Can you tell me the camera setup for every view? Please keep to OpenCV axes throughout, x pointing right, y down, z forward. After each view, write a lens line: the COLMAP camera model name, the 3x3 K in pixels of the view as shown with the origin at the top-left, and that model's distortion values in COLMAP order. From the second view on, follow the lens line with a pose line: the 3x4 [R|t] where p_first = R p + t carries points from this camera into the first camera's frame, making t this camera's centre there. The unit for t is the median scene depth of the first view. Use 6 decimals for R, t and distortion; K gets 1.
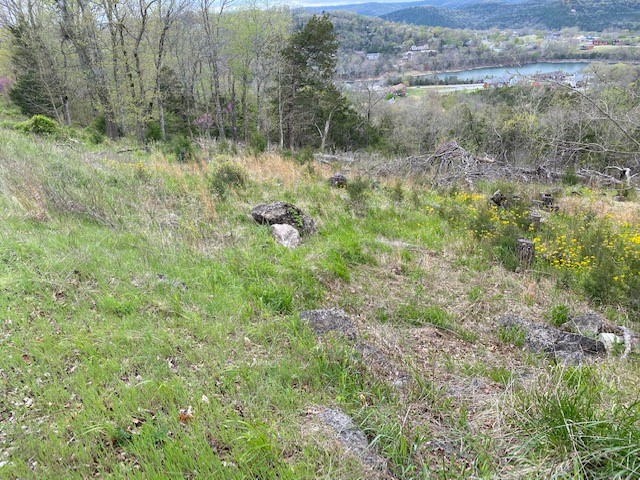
lens RADIAL K [[488.9, 0, 318.0], [0, 488.9, 231.5], [0, 0, 1]] dist [0.038933, -0.042138]
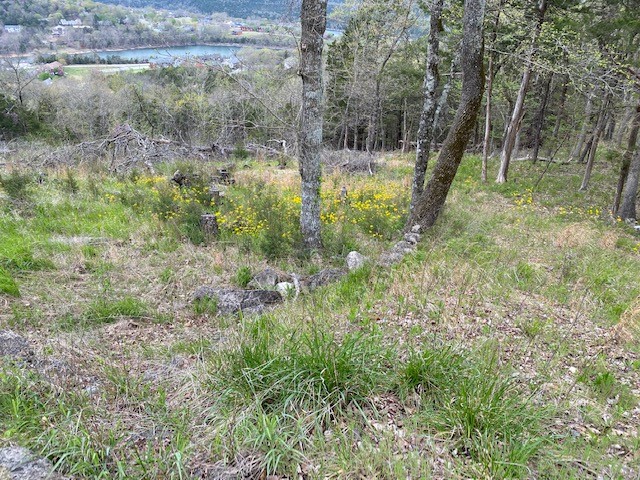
lens RADIAL K [[488.9, 0, 318.0], [0, 488.9, 231.5], [0, 0, 1]] dist [0.038933, -0.042138]
pose [[0.810490, -0.173820, 0.559369, 0.006403], [0.153470, 0.984611, 0.083592, 0.000593], [-0.565291, 0.018096, 0.824693, -0.002000]]
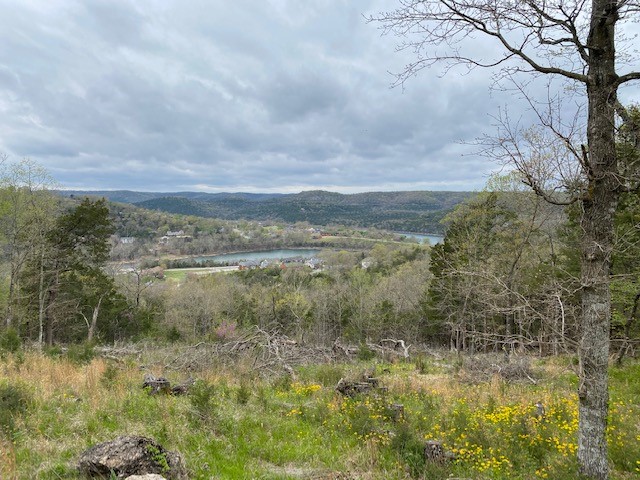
lens RADIAL K [[488.9, 0, 318.0], [0, 488.9, 231.5], [0, 0, 1]] dist [0.038933, -0.042138]
pose [[0.887173, 0.030009, 0.460460, -0.075246], [0.135394, 0.937031, -0.321933, -0.031830], [-0.441126, 0.347954, 0.827246, 0.084904]]
